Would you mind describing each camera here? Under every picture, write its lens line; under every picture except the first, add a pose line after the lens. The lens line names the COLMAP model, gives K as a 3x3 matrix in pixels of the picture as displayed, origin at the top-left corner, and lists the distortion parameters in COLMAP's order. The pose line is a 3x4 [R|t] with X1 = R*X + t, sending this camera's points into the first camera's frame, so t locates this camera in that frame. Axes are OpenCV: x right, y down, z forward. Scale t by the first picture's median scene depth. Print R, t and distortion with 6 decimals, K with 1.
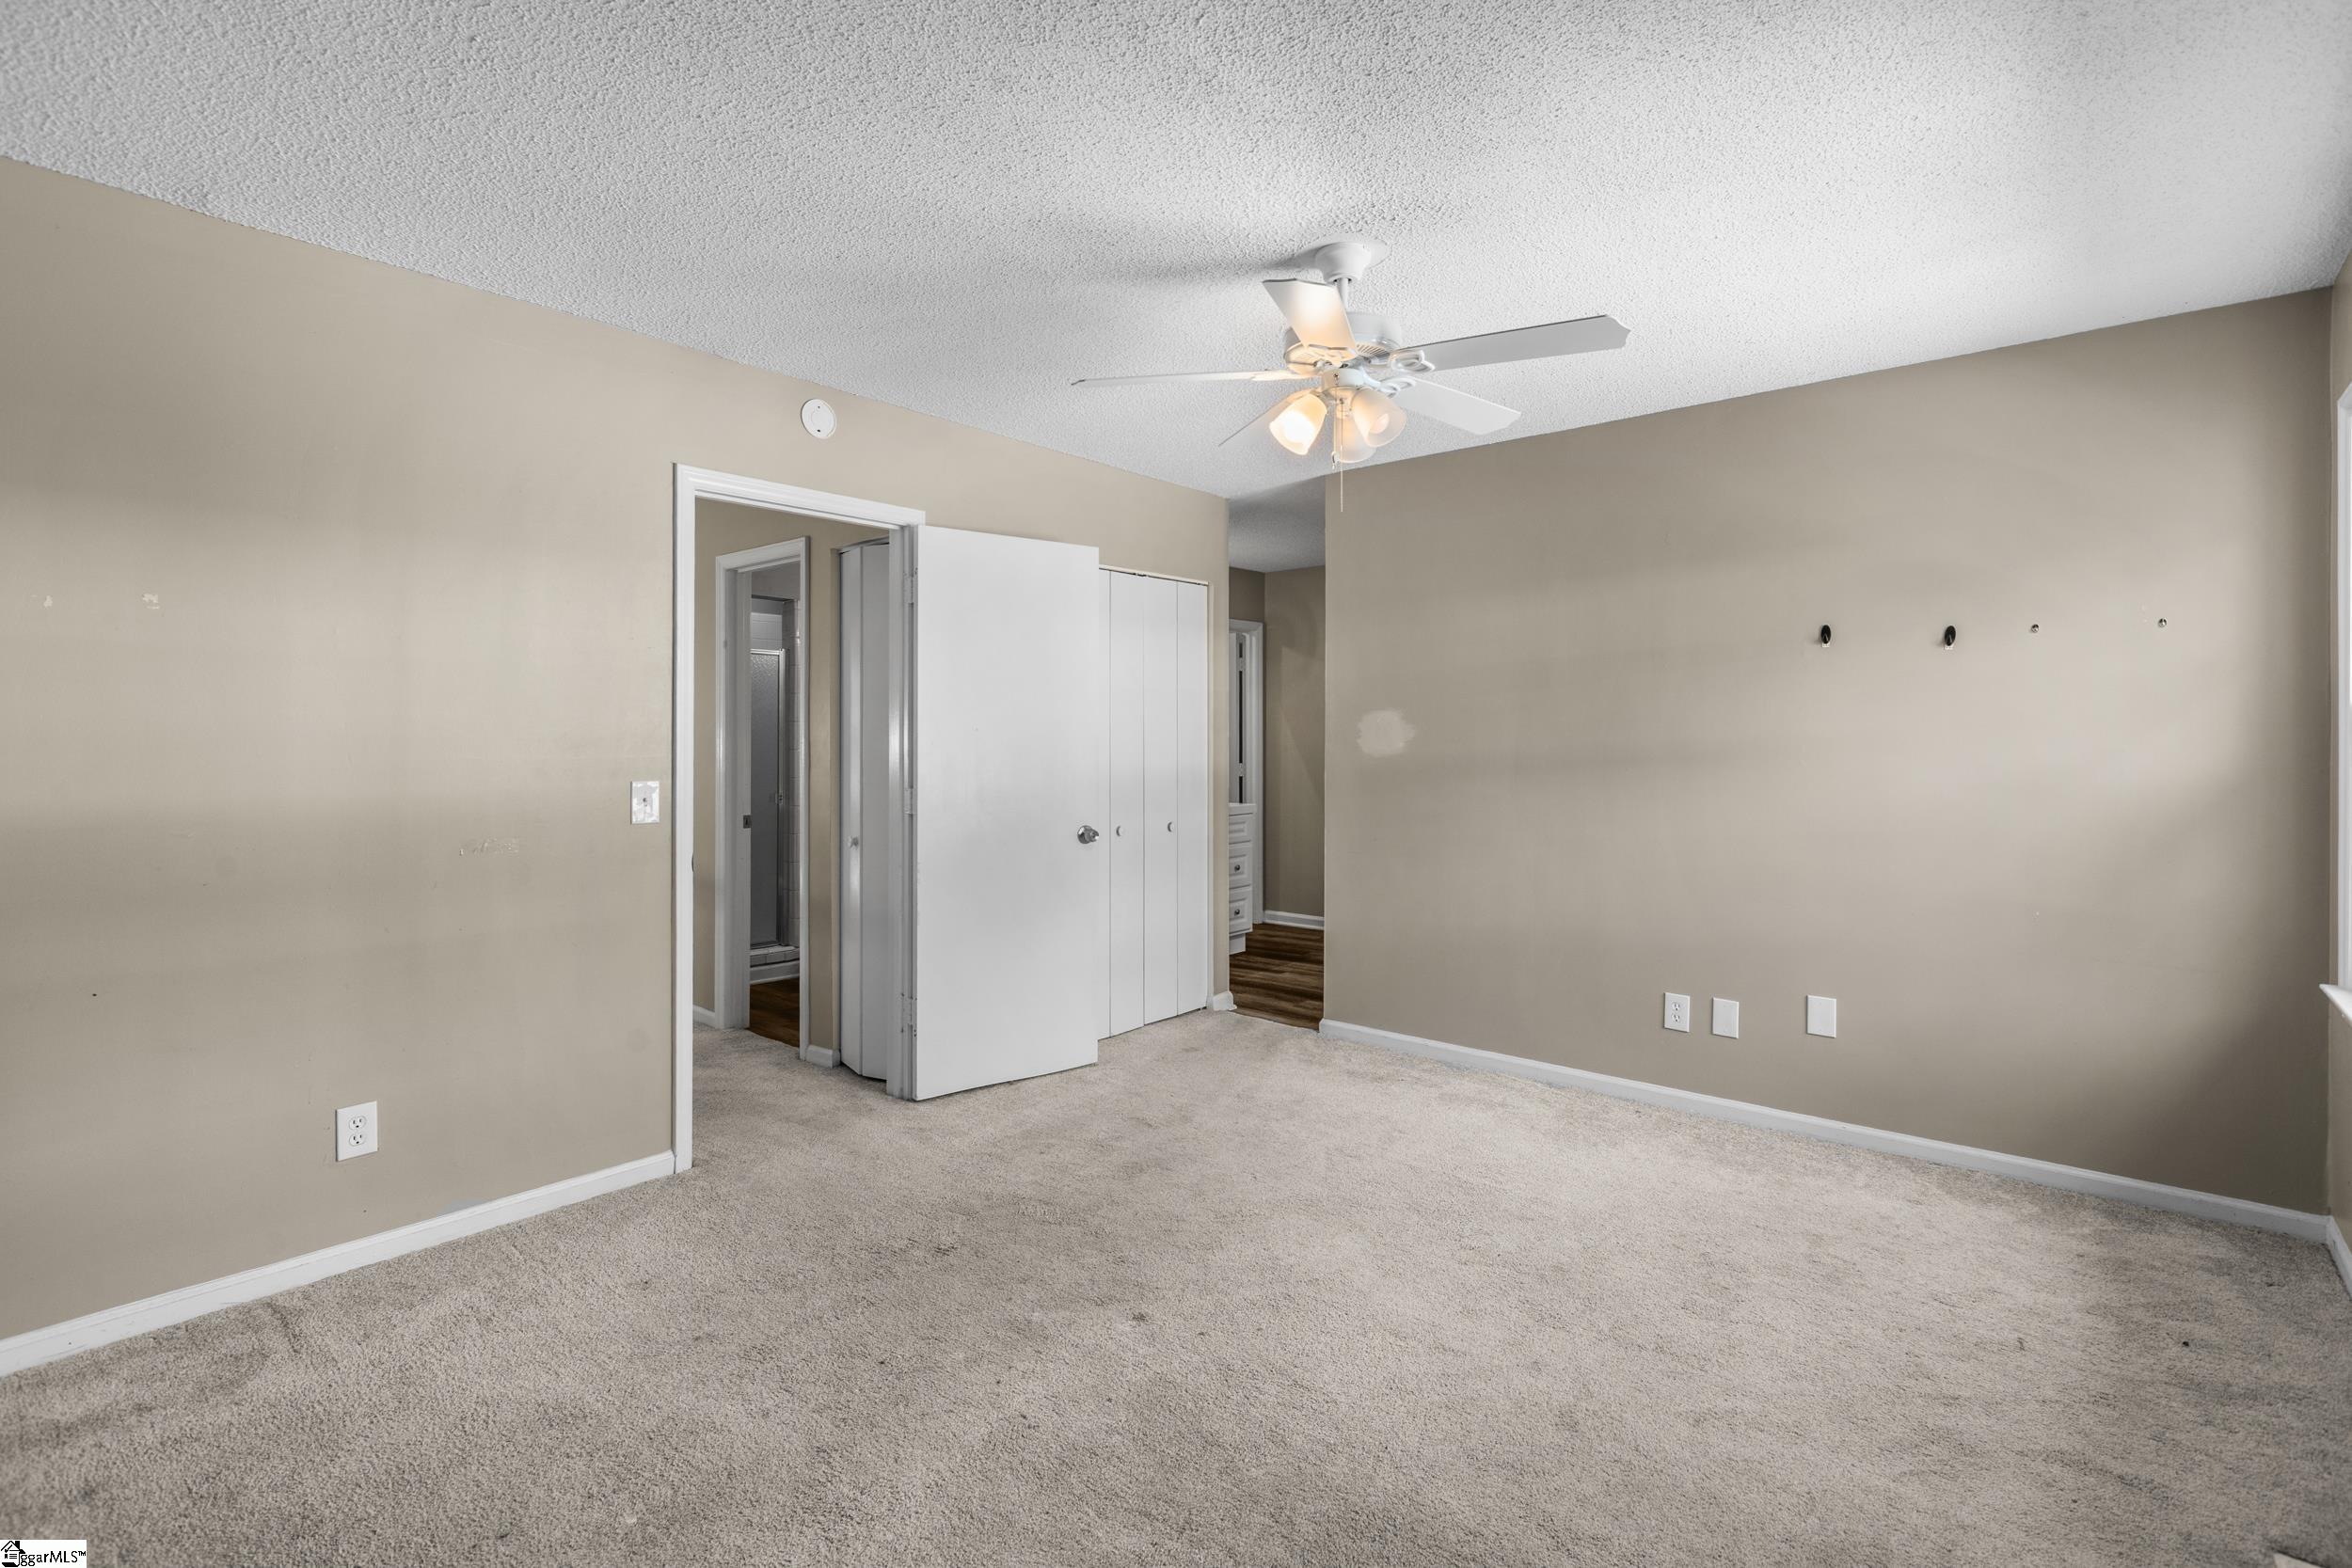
lens RADIAL K [[1080.1, 0, 1165.5], [0, 1080.1, 768.8], [0, 0, 1]] dist [0.014382, 0.000031]
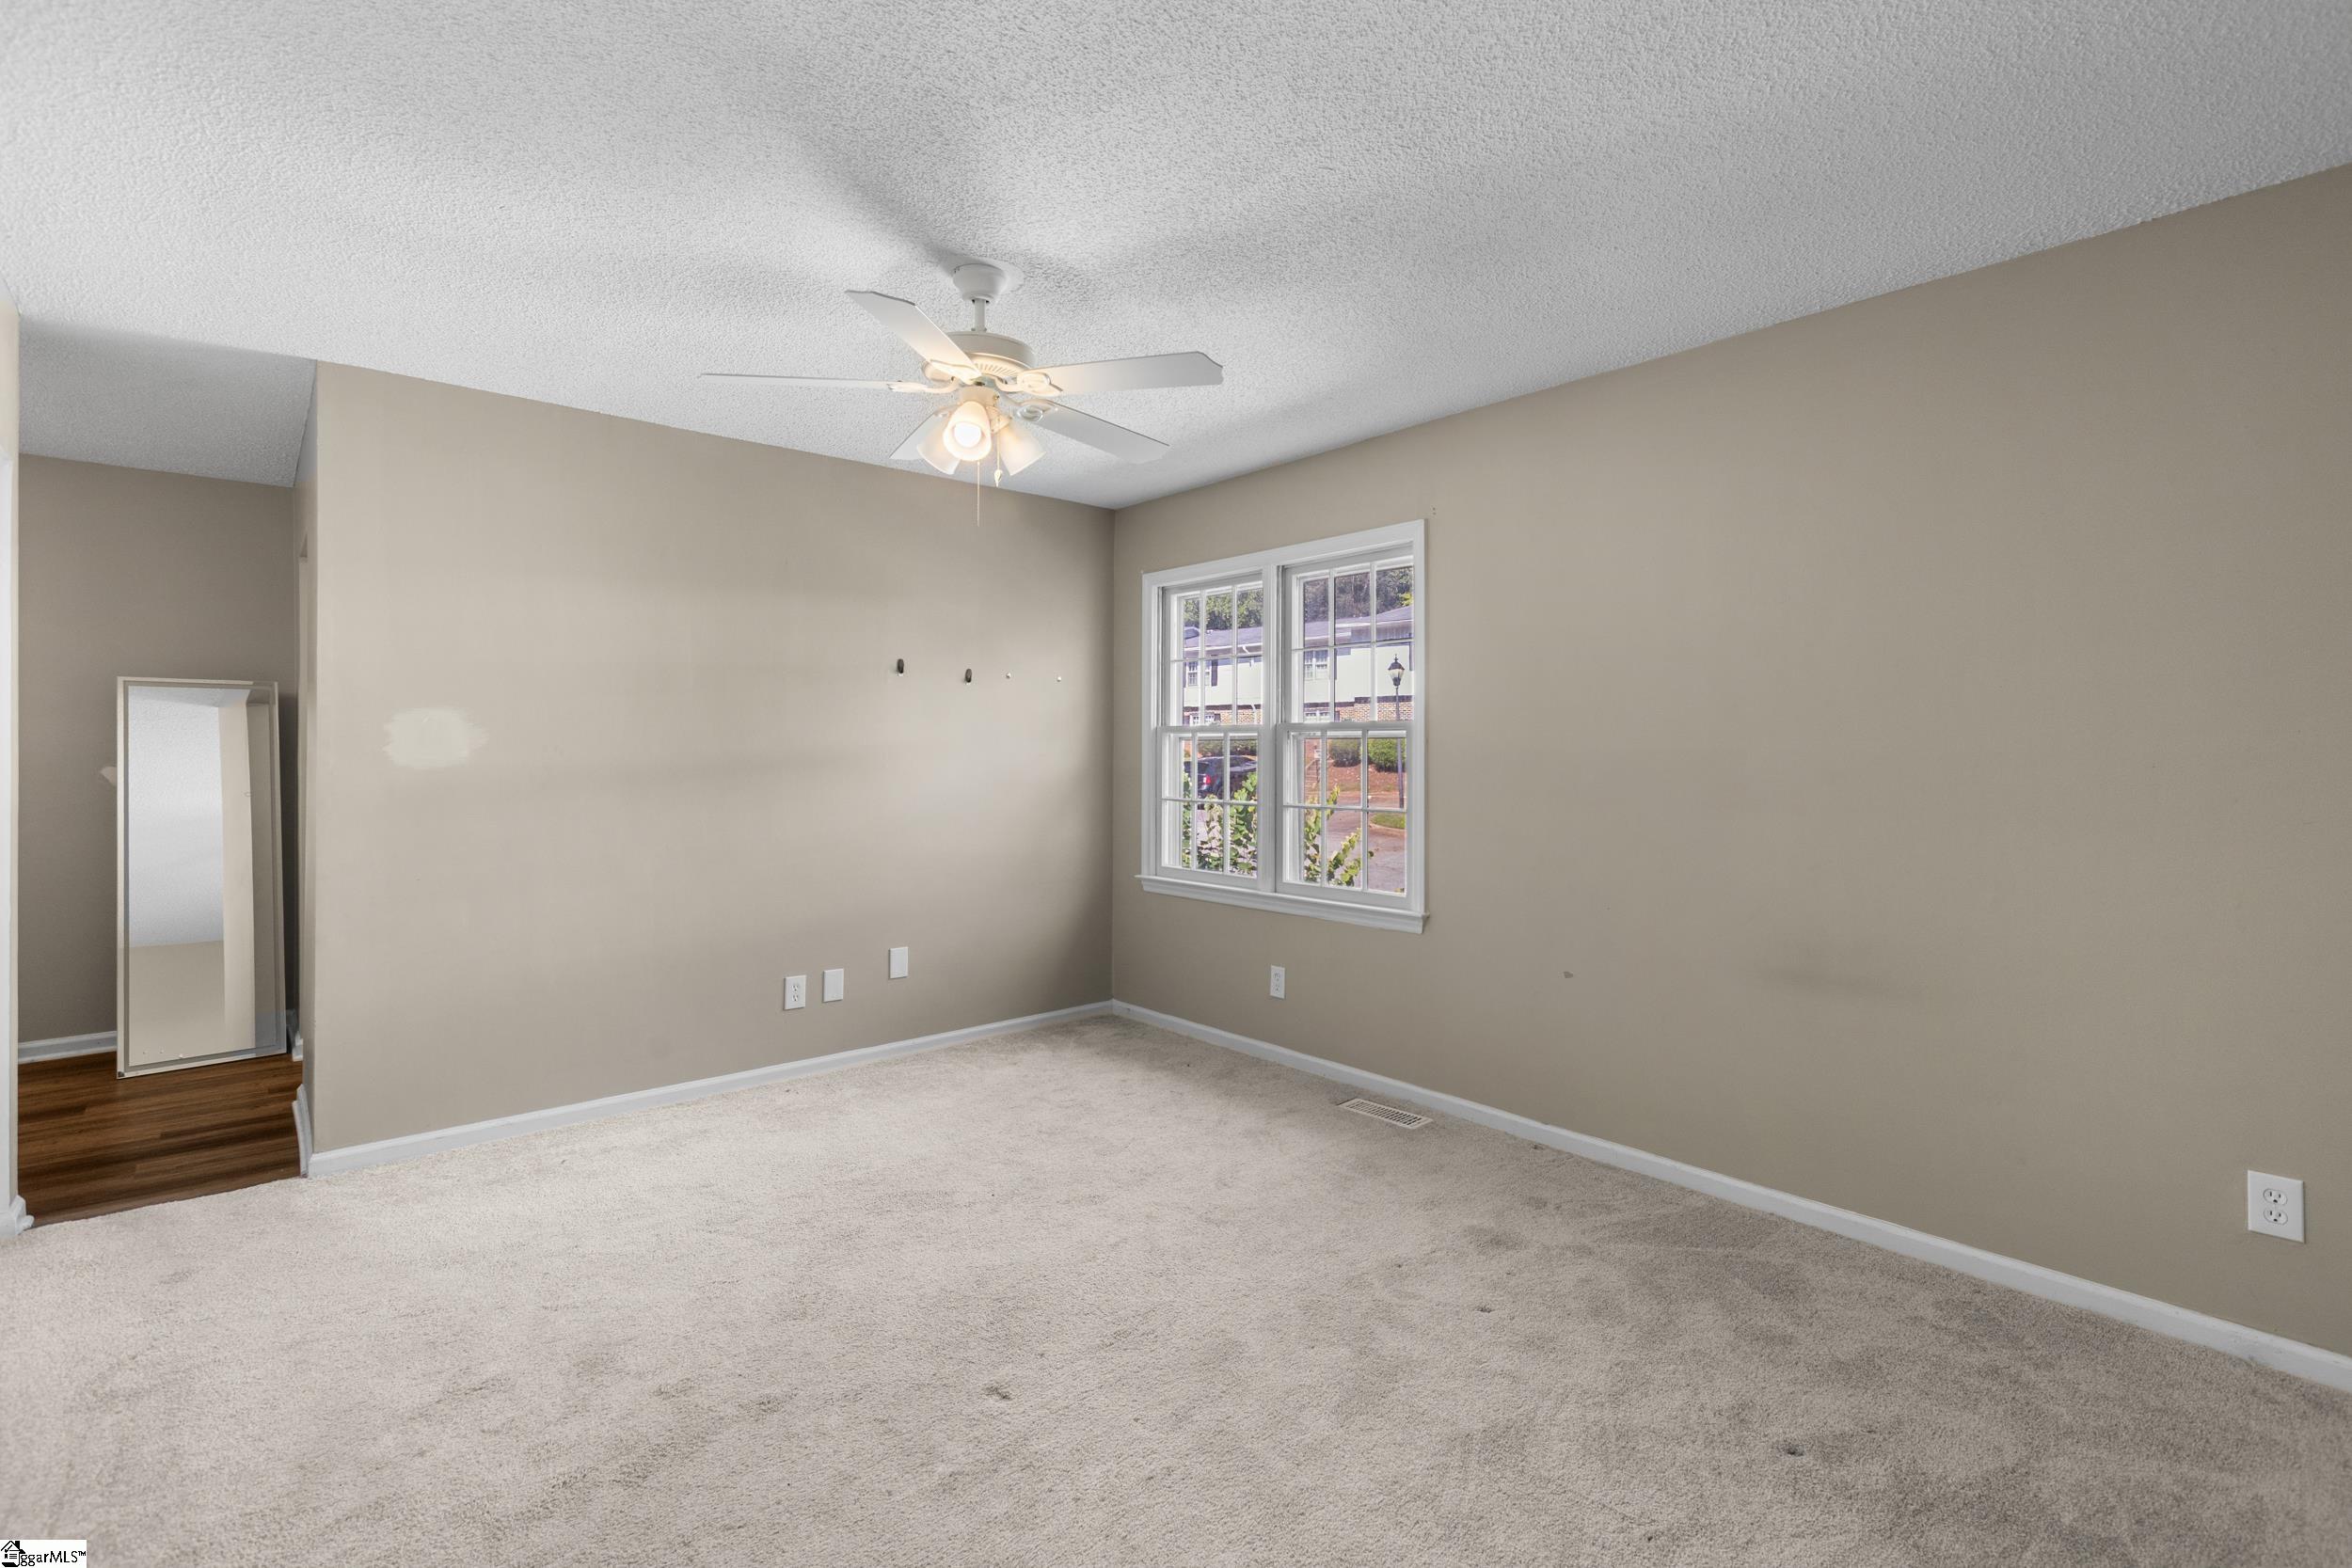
lens RADIAL K [[1080.1, 0, 1170.1], [0, 1080.1, 780.4], [0, 0, 1]] dist [0.014382, 0.000031]
pose [[0.149372, -0.032206, 0.988256, -0.635764], [0.020918, 0.999349, 0.029405, -0.020127], [-0.988560, 0.016280, 0.149948, 0.505343]]
